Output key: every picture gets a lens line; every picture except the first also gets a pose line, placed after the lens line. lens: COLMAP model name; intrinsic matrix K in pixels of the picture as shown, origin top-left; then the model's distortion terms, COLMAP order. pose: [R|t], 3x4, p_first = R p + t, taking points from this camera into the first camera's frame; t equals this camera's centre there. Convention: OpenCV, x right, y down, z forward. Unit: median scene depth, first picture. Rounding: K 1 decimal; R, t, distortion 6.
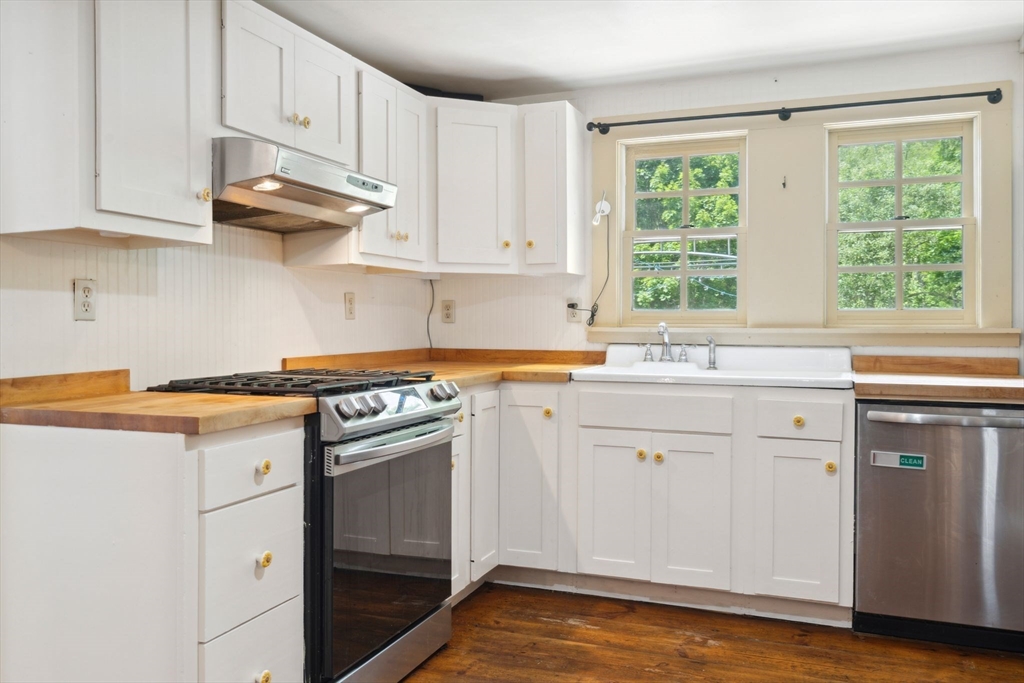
lens RADIAL K [[863.7, 0, 512.1], [0, 863.7, 322.6], [0, 0, 1]] dist [0.000979, -0.003236]
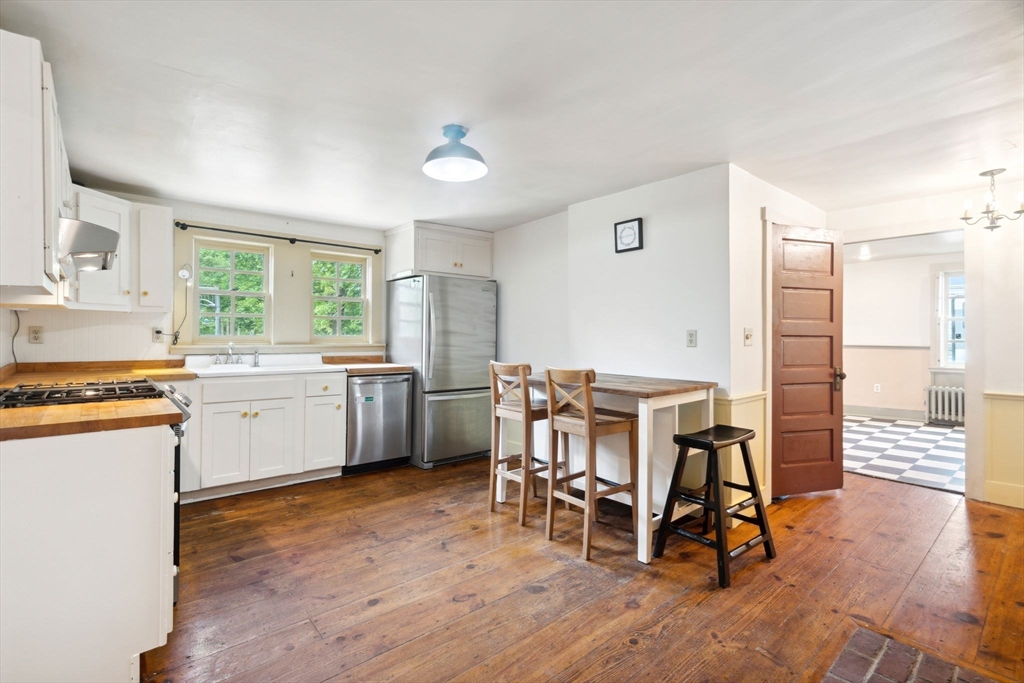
lens RADIAL K [[467.7, 0, 508.4], [0, 467.7, 330.9], [0, 0, 1]] dist [-0.000505, -0.000112]
pose [[0.475708, 0.010127, 0.879545, -0.454936], [-0.007960, 0.999942, -0.007208, -0.024295], [-0.879567, -0.003573, 0.475761, 0.013465]]
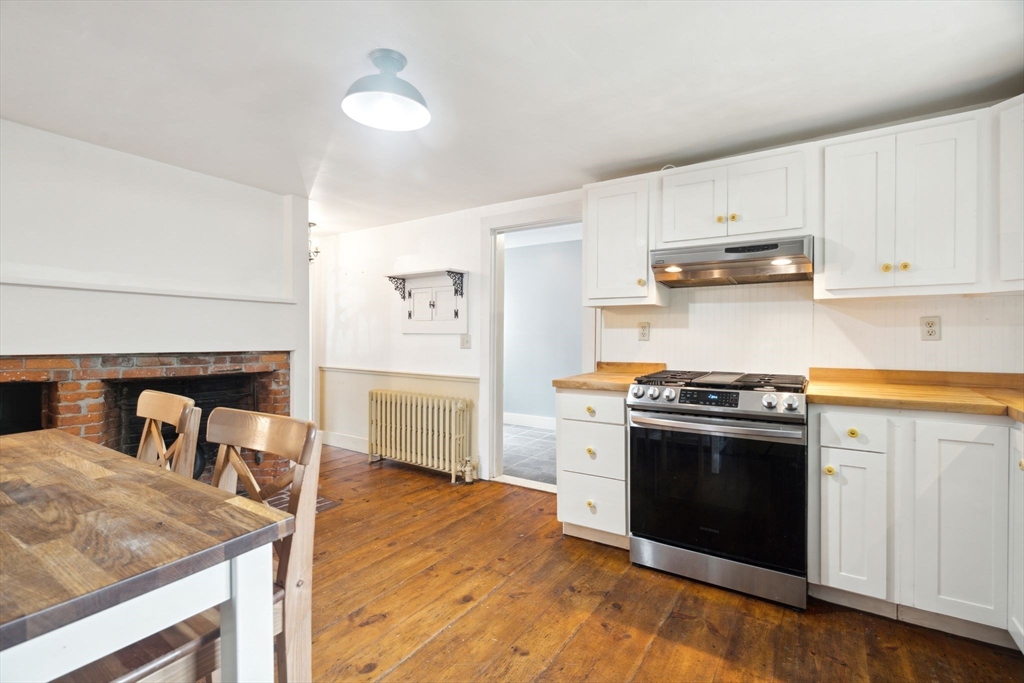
lens RADIAL K [[474.6, 0, 512.4], [0, 474.6, 332.6], [0, 0, 1]] dist [-0.000327, 0.000112]
pose [[-0.232106, 0.005773, -0.972673, 0.567815], [0.008025, 0.999960, 0.004020, -0.021721], [0.972657, -0.006872, -0.232143, 0.648695]]
